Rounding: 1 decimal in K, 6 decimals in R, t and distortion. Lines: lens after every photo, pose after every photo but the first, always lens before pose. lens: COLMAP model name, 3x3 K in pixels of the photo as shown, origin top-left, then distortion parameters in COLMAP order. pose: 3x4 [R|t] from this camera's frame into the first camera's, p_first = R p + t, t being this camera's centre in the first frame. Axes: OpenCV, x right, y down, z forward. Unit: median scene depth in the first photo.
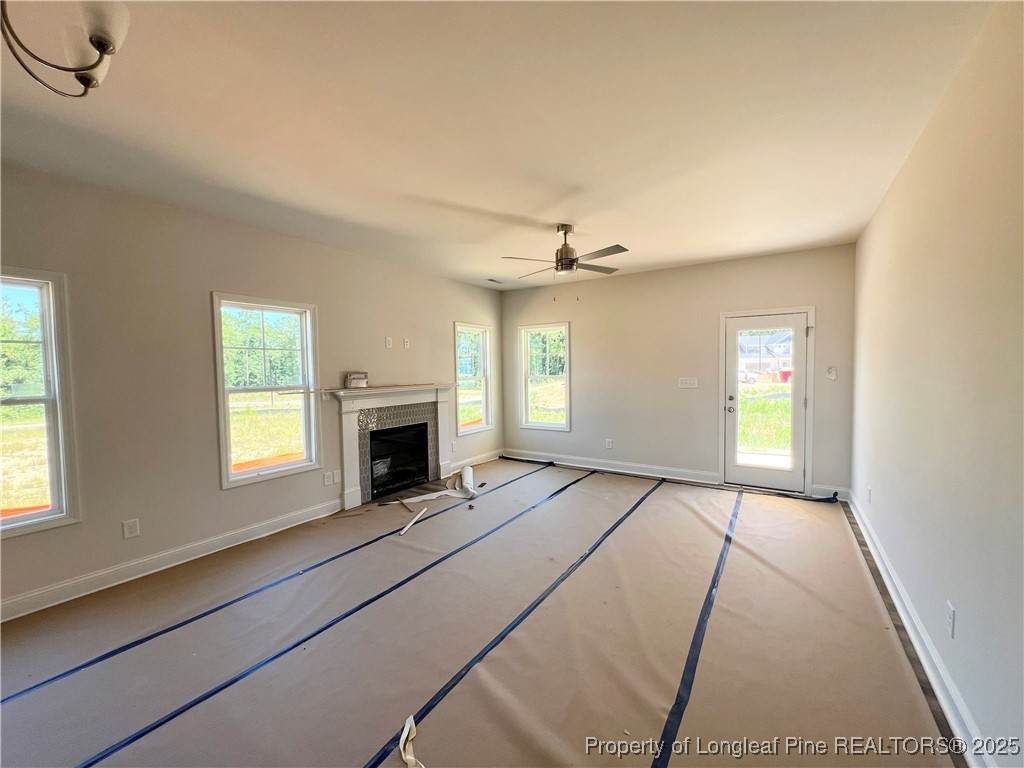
lens RADIAL K [[410.9, 0, 517.0], [0, 410.9, 385.7], [0, 0, 1]] dist [0.003349, 0.000088]
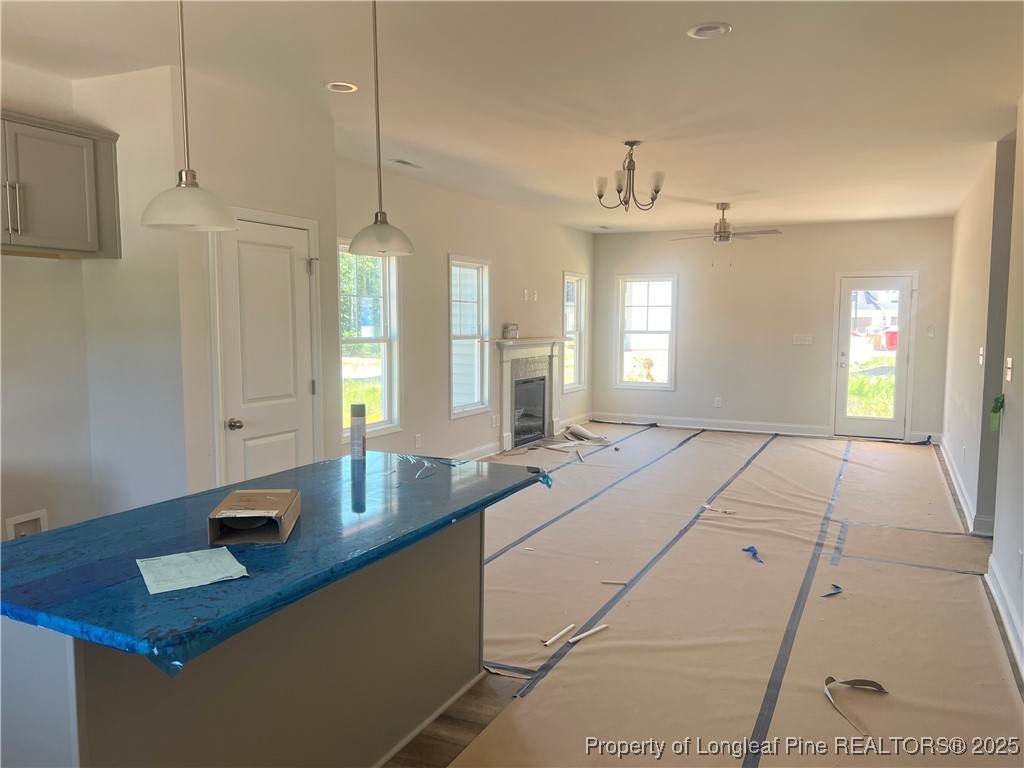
lens RADIAL K [[773.9, 0, 511.2], [0, 773.9, 386.6], [0, 0, 1]] dist [0.007101, -0.007353]
pose [[0.992820, 0.007135, 0.119406, -0.601340], [-0.012300, 0.999017, 0.042578, 0.043068], [-0.118984, -0.043741, 0.991932, -0.935501]]
